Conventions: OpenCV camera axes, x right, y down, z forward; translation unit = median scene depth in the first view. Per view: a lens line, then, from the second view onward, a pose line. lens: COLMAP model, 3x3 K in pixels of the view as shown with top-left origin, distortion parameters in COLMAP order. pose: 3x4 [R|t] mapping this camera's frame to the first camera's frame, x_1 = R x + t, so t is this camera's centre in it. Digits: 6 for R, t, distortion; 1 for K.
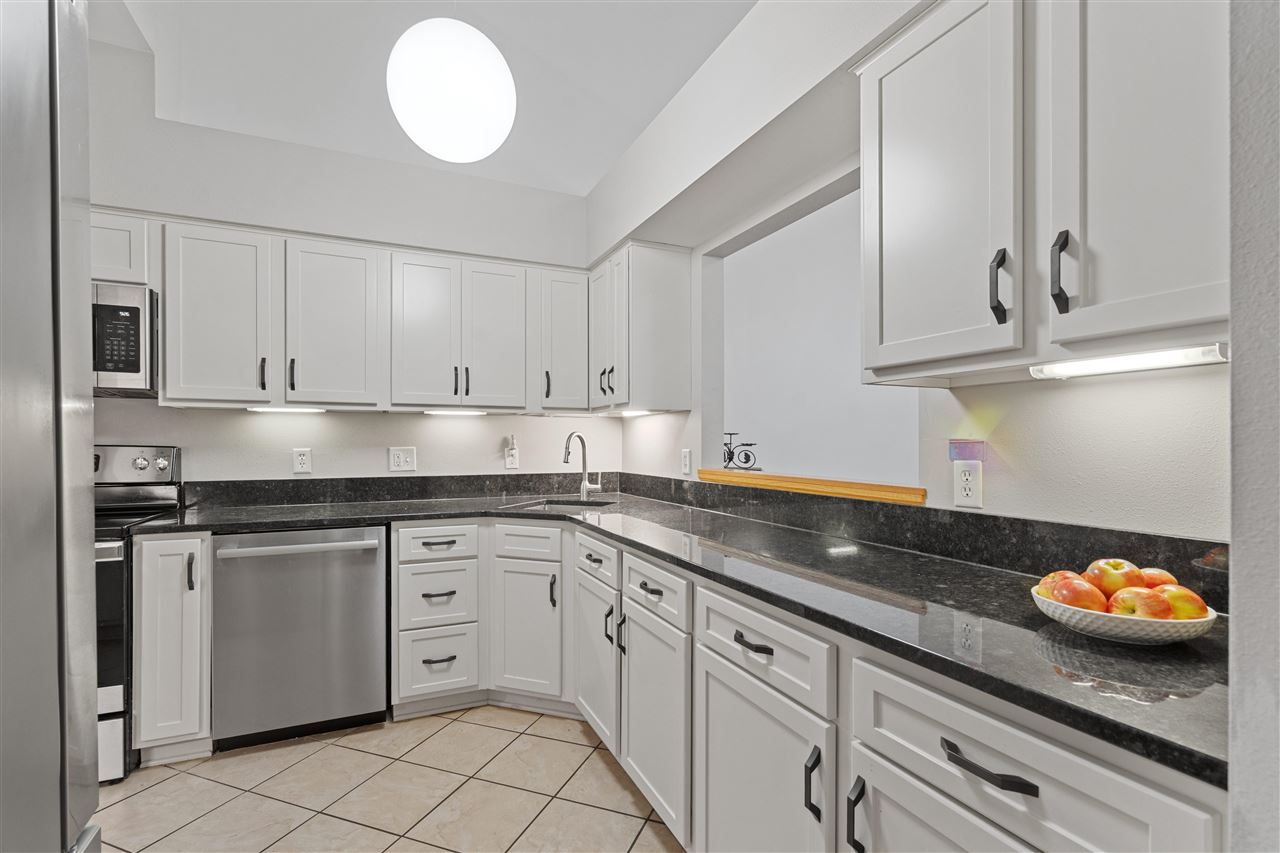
lens RADIAL K [[593.9, 0, 642.4], [0, 593.9, 439.9], [0, 0, 1]] dist [0.003823, 0.000400]
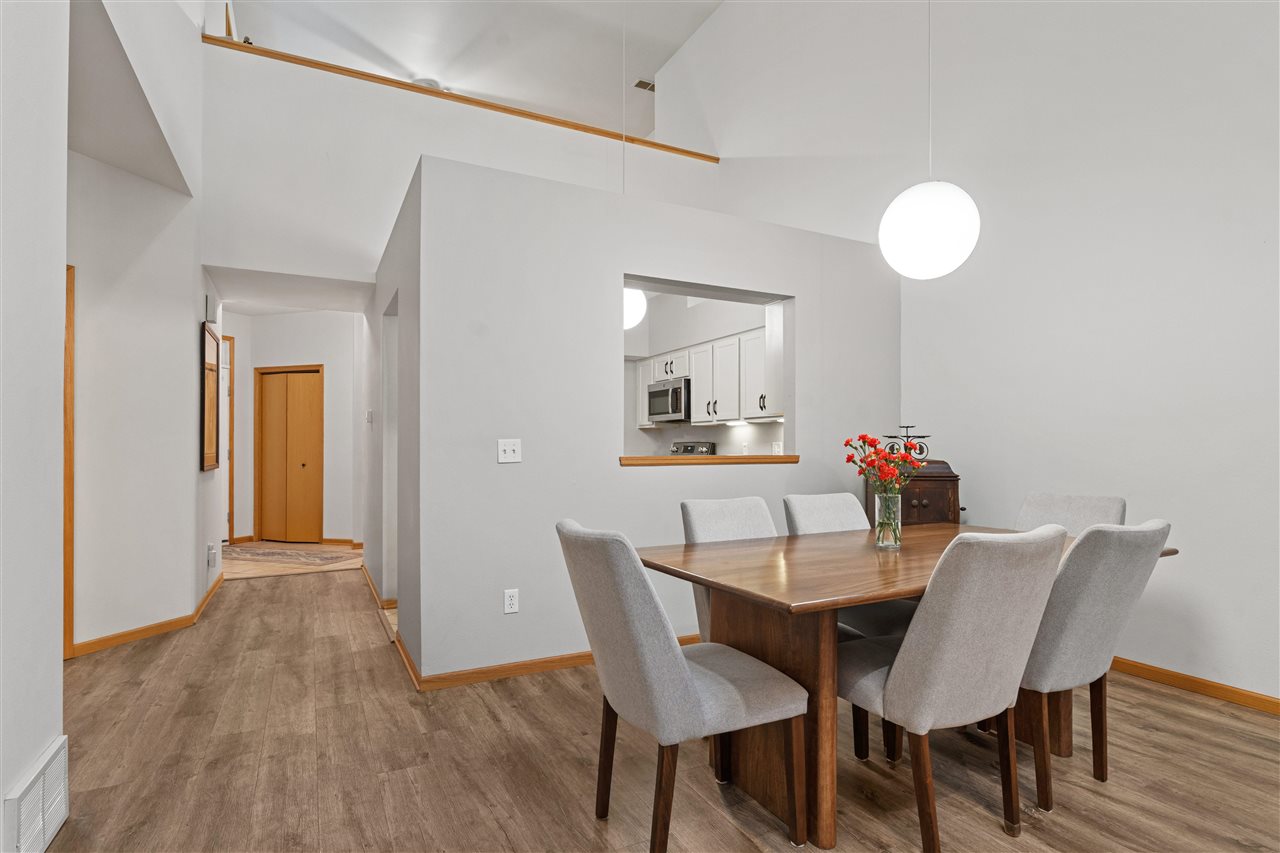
lens RADIAL K [[658.7, 0, 640.7], [0, 658.7, 432.0], [0, 0, 1]] dist [-0.007230, -0.000200]
pose [[0.040766, -0.025088, -0.998854, 1.623700], [0.008377, 0.999658, -0.024766, 0.030529], [0.999134, -0.007358, 0.040962, 0.602908]]
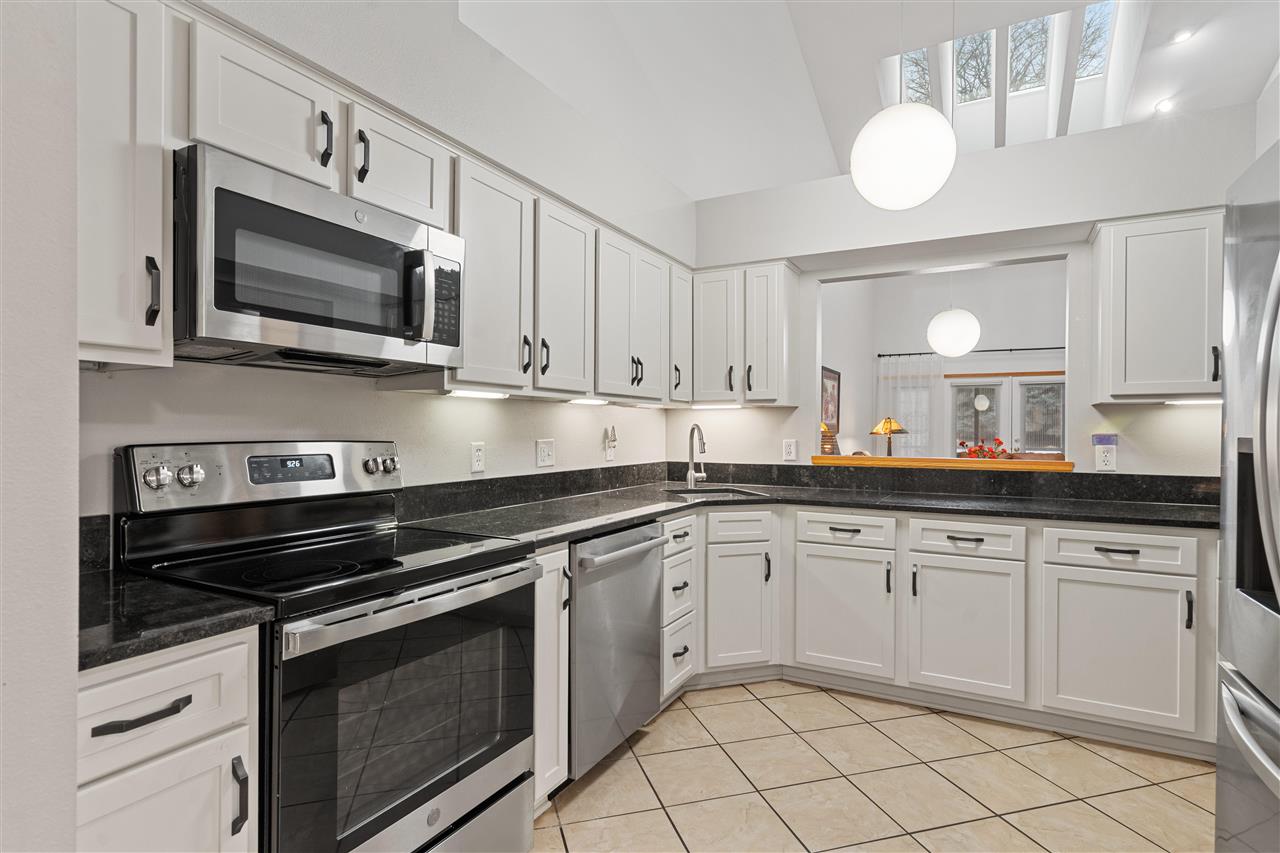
lens RADIAL K [[658.7, 0, 636.8], [0, 658.7, 423.9], [0, 0, 1]] dist [-0.007230, -0.000200]
pose [[0.794703, 0.006392, 0.606964, -0.996617], [-0.004998, 0.999980, -0.003988, -0.009002], [-0.606977, 0.000136, 0.794719, 0.151056]]
